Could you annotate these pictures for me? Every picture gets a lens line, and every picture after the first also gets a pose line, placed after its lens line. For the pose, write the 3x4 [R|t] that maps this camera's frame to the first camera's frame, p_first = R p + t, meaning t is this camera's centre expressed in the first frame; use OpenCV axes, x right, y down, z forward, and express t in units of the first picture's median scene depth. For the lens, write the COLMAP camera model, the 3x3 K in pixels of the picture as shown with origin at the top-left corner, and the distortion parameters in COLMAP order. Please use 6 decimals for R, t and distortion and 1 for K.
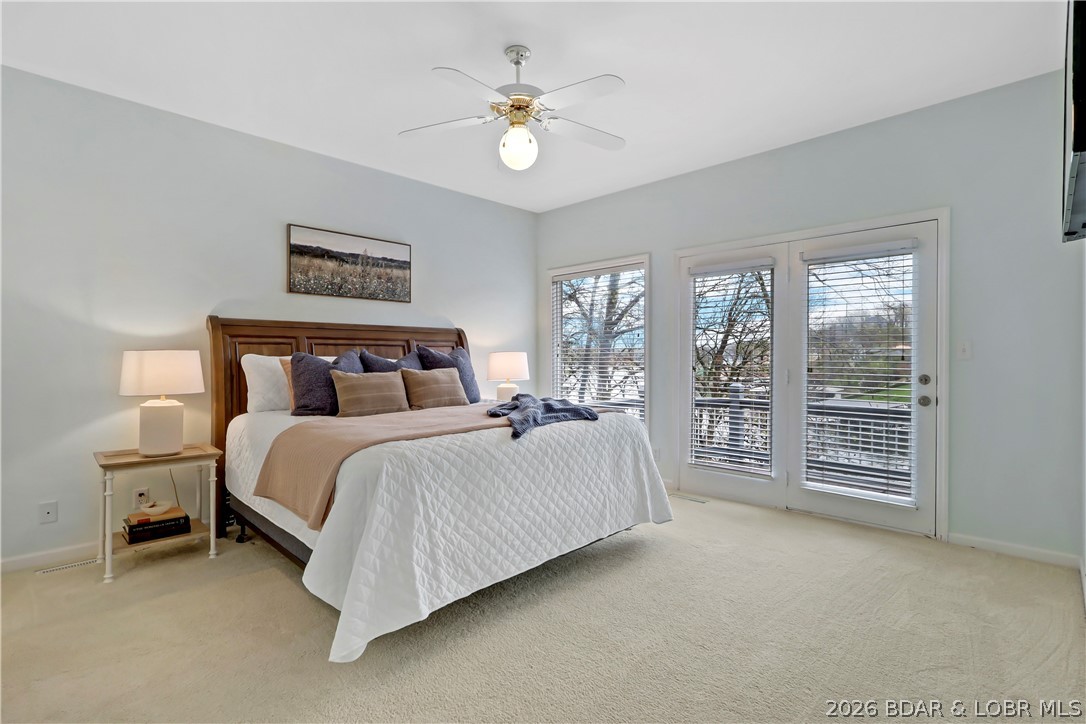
lens RADIAL K [[514.4, 0, 552.6], [0, 514.4, 367.6], [0, 0, 1]] dist [-0.010418, 0.002806]
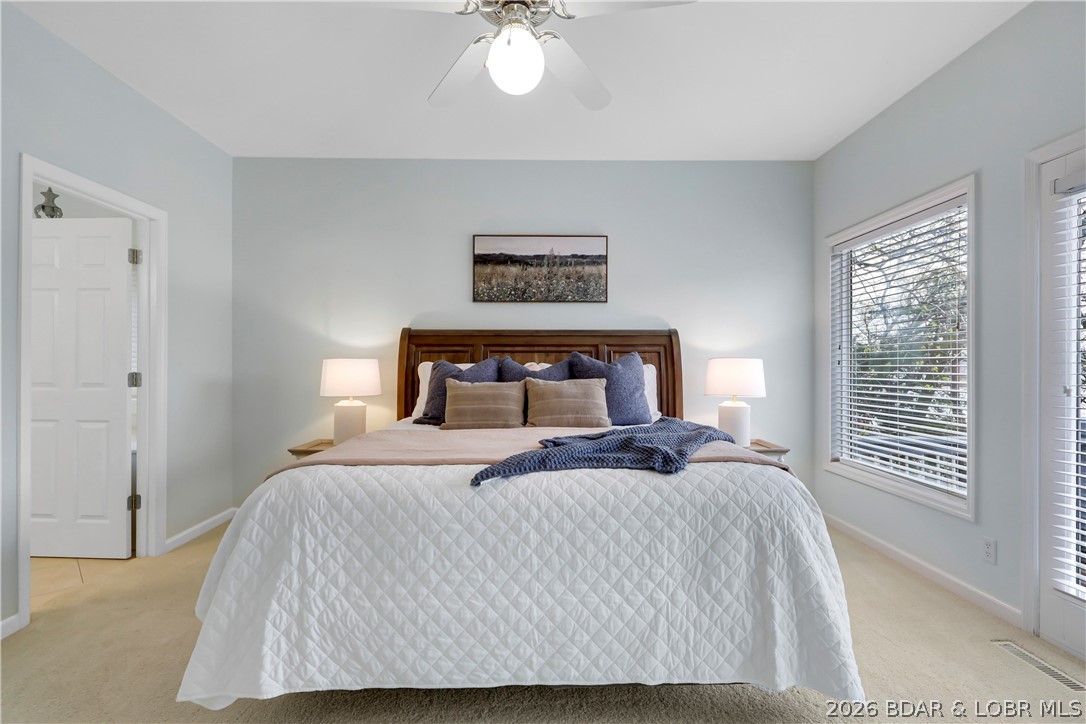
lens RADIAL K [[514.4, 0, 544.7], [0, 514.4, 362.7], [0, 0, 1]] dist [-0.010418, 0.002806]
pose [[0.701615, -0.002156, -0.712553, 0.382572], [-0.016012, 0.999695, -0.018791, -0.010038], [0.712377, 0.024594, 0.701366, 0.465837]]
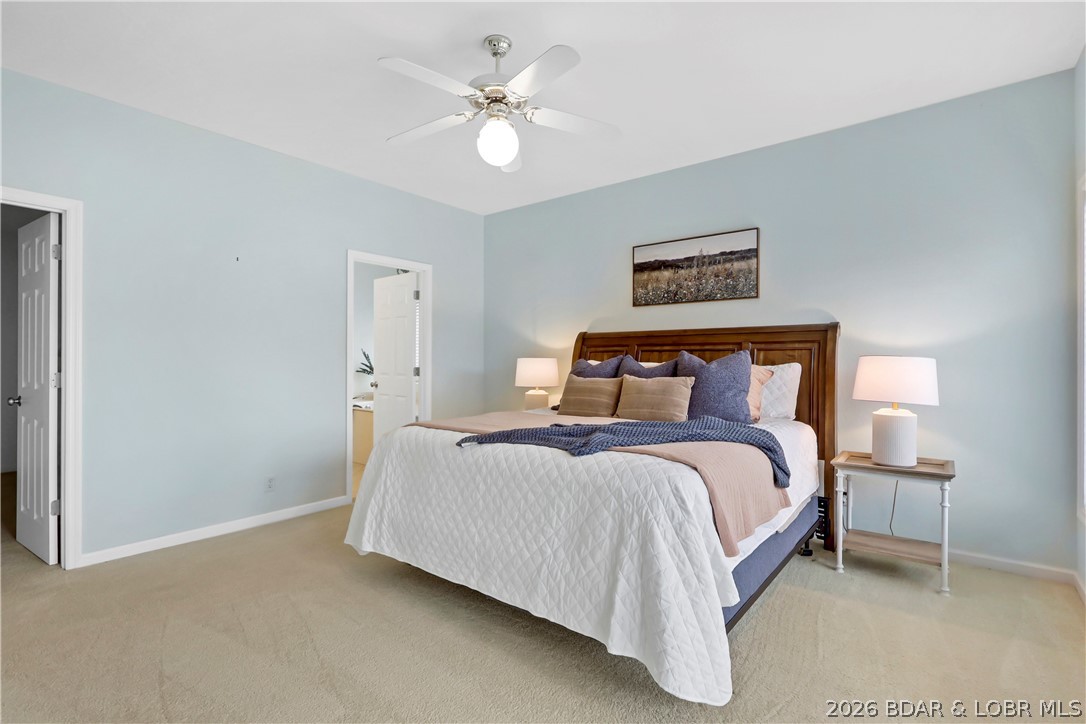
lens RADIAL K [[514.4, 0, 539.2], [0, 514.4, 358.2], [0, 0, 1]] dist [-0.010418, 0.002806]
pose [[0.071627, -0.003821, -0.997424, 0.746927], [-0.021913, 0.999745, -0.005404, -0.024616], [0.997191, 0.022244, 0.071525, 0.858747]]
